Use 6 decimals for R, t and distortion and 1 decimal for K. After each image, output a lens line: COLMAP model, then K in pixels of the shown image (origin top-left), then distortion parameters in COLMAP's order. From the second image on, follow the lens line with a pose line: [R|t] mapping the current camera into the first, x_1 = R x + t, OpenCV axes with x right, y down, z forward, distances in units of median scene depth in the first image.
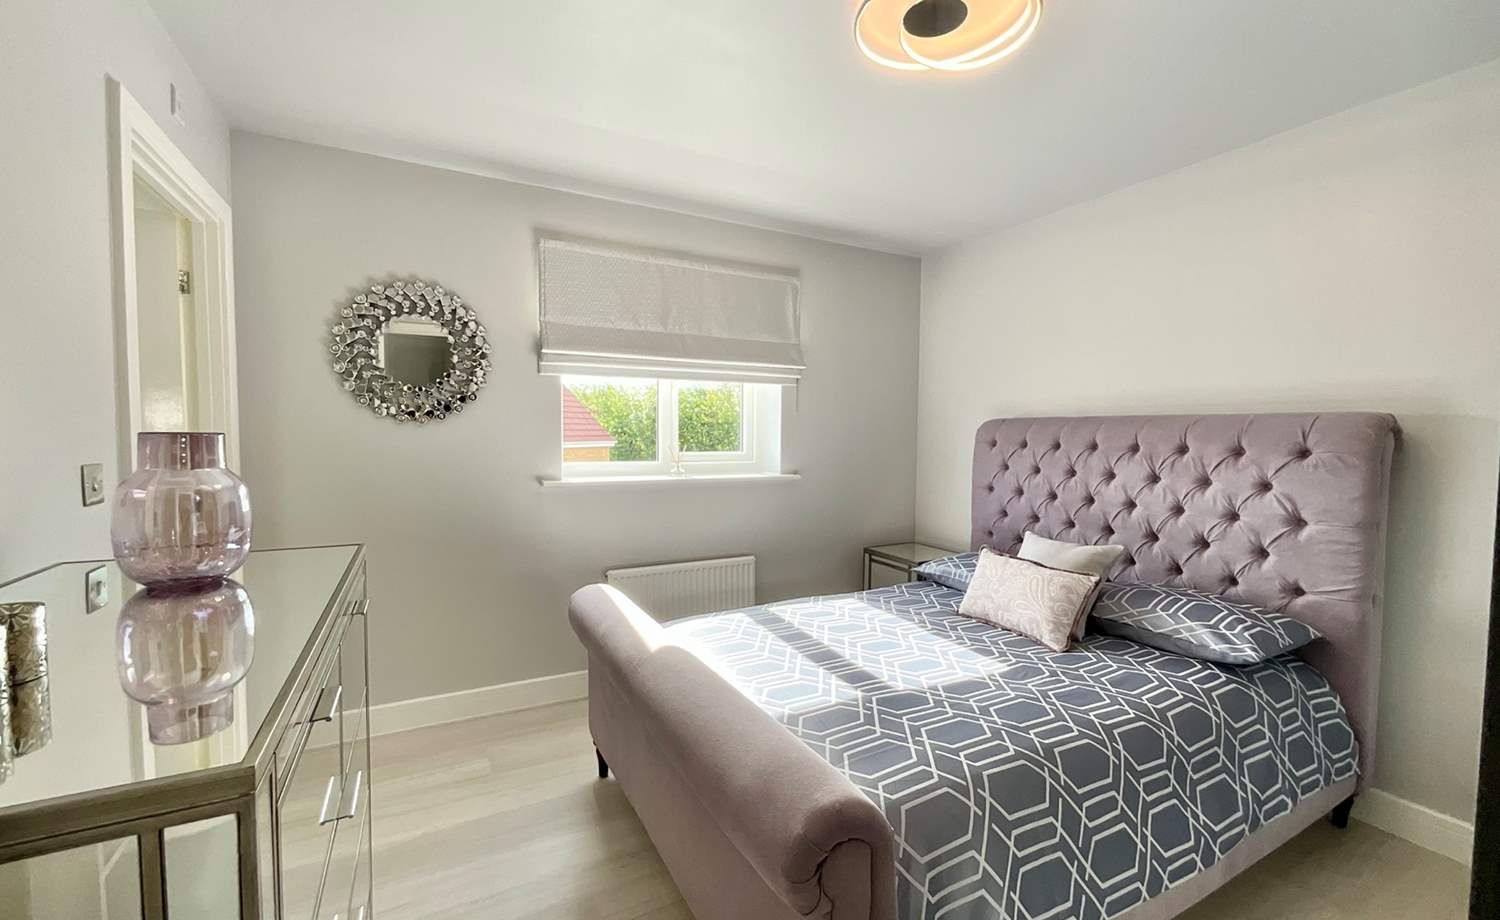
lens RADIAL K [[610.9, 0, 748.3], [0, 610.9, 463.2], [0, 0, 1]] dist [-0.002479, 0.000402]
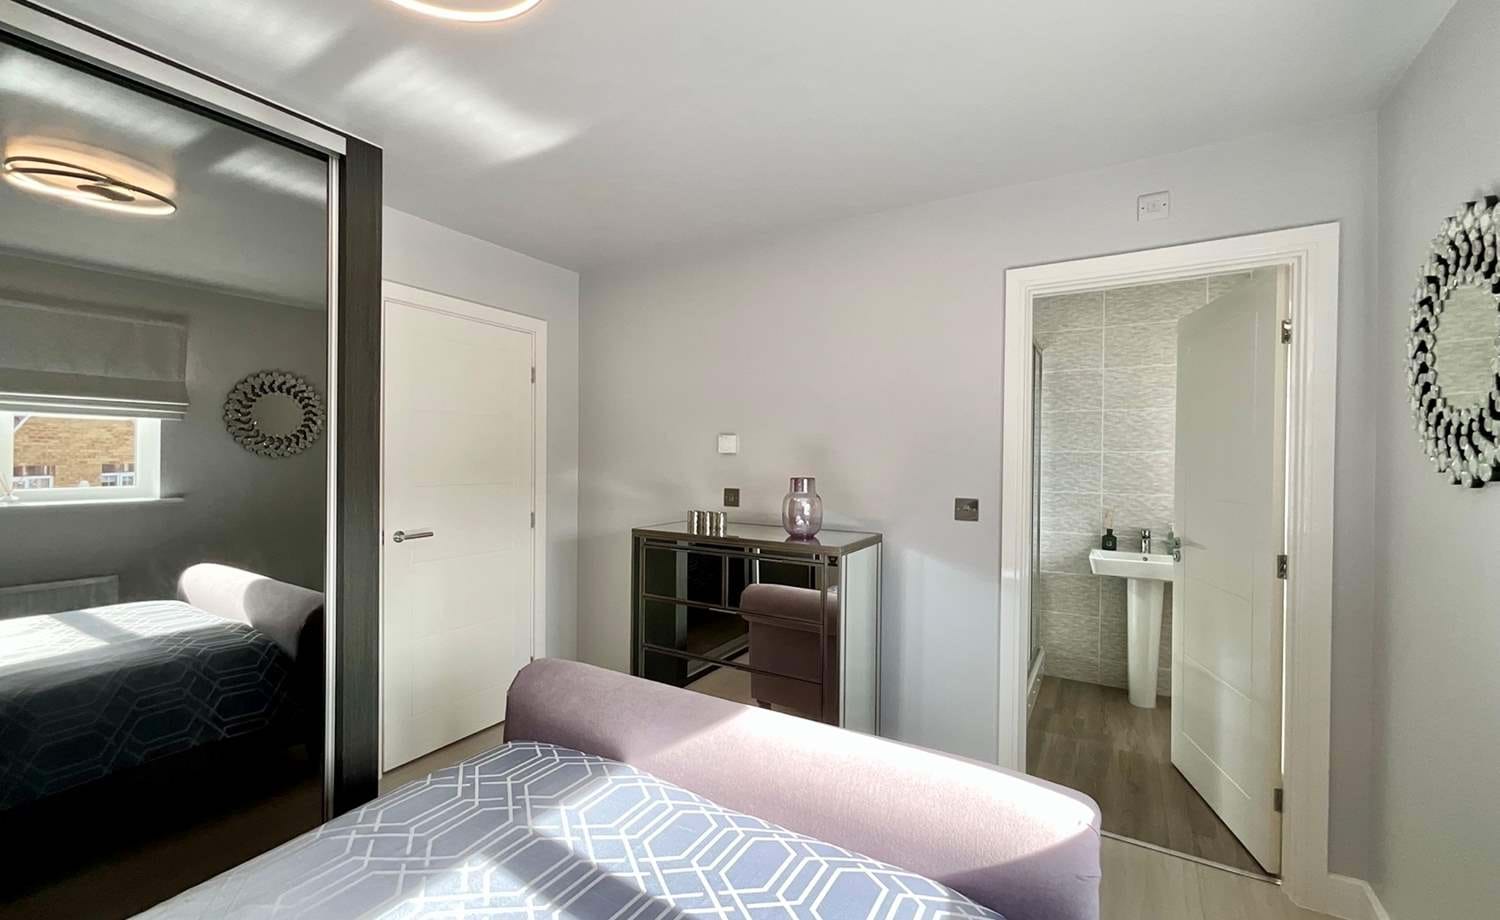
lens RADIAL K [[610.9, 0, 748.3], [0, 610.9, 463.2], [0, 0, 1]] dist [-0.002479, 0.000402]
pose [[-0.859418, -0.007106, -0.511225, 0.227288], [-0.037153, 0.998128, 0.048584, -0.089151], [0.509922, 0.060747, -0.858073, 1.171536]]
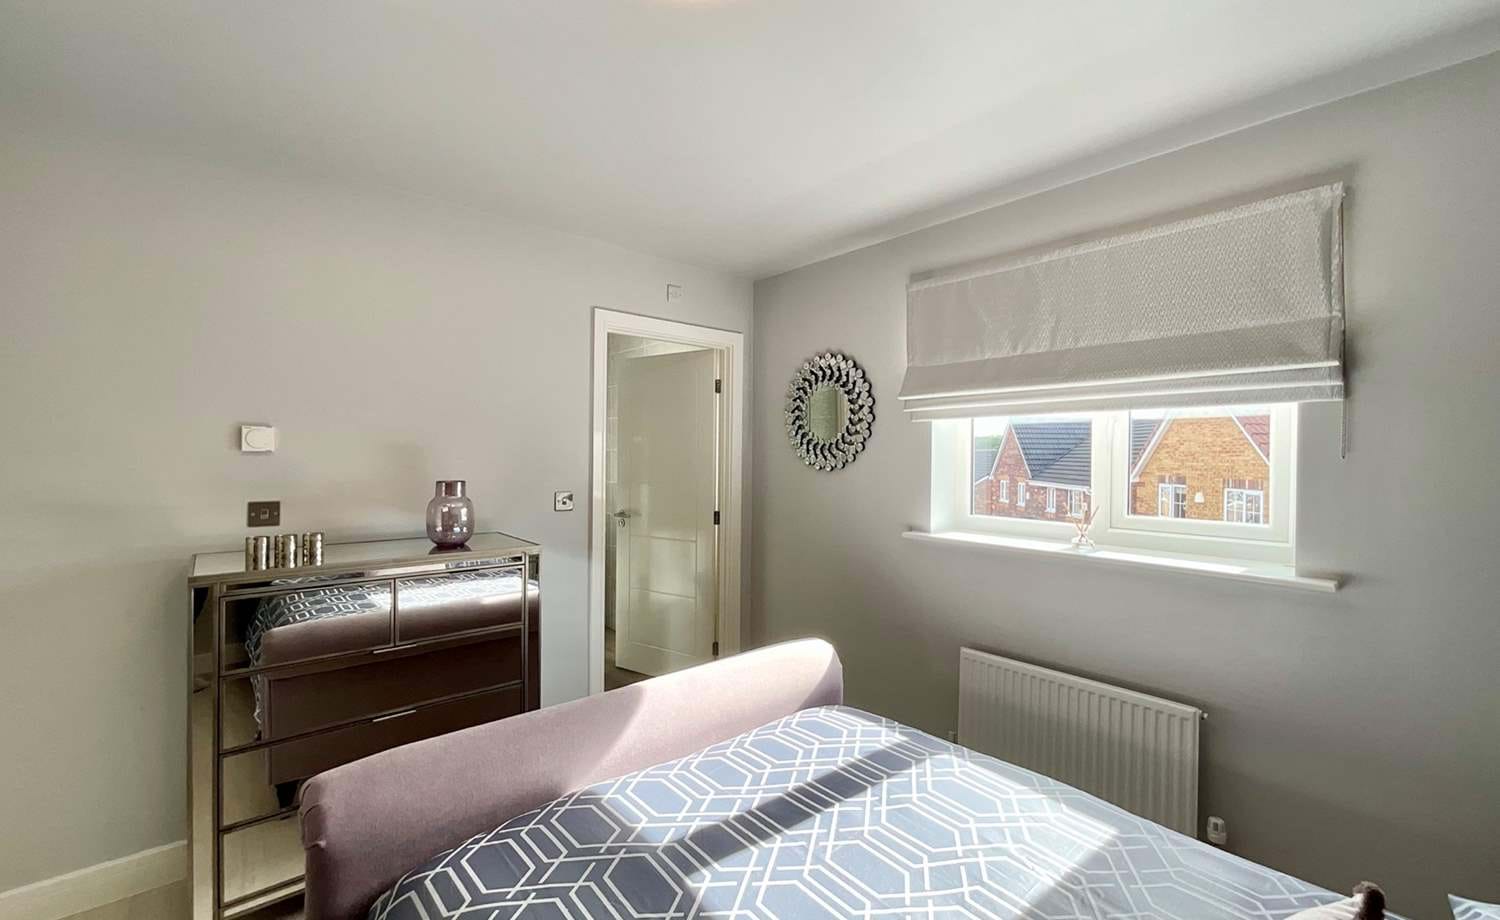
lens RADIAL K [[610.9, 0, 748.3], [0, 610.9, 463.2], [0, 0, 1]] dist [-0.002479, 0.000402]
pose [[0.225713, 0.008284, -0.974159, 0.622426], [-0.055765, 0.998434, -0.004430, -0.067715], [0.972596, 0.055323, 0.225822, 0.595444]]
